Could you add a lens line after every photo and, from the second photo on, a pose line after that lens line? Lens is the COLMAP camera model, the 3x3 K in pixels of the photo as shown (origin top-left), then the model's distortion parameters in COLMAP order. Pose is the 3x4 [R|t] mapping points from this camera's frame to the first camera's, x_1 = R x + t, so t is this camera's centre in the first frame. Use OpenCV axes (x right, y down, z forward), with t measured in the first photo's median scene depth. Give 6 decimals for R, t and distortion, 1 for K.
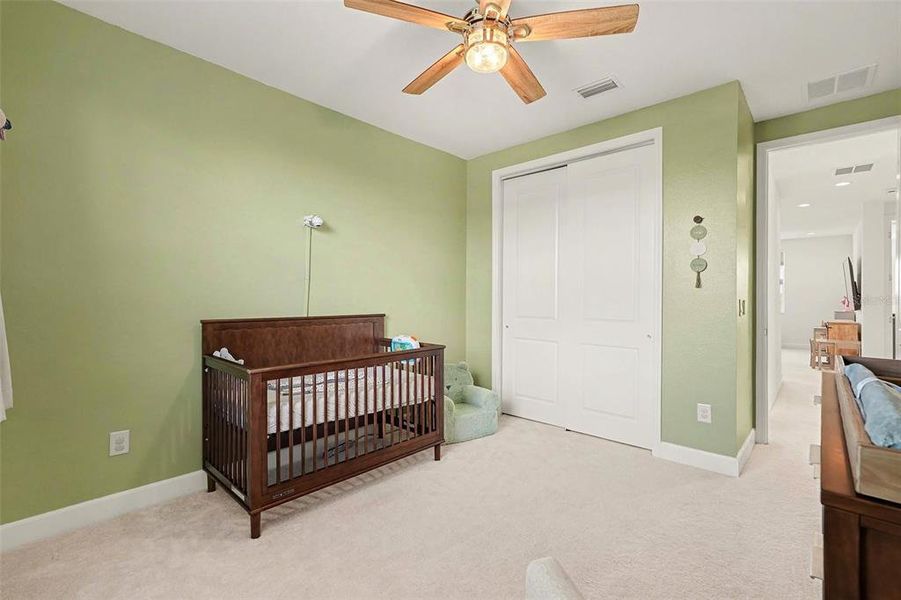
lens RADIAL K [[397.5, 0, 450.5], [0, 397.5, 300.0], [0, 0, 1]] dist [-0.002334, -0.000119]
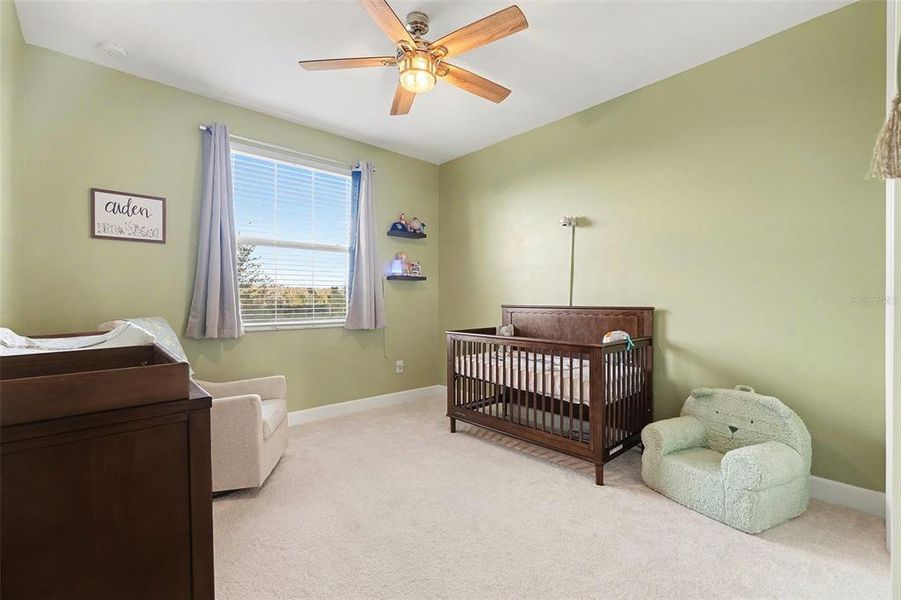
lens RADIAL K [[397.5, 0, 450.5], [0, 397.5, 300.0], [0, 0, 1]] dist [-0.002334, -0.000119]
pose [[-0.078142, -0.010273, -0.996889, 0.869813], [-0.001440, 0.999947, -0.010192, 0.039580], [0.996941, 0.000640, -0.078153, 0.823497]]
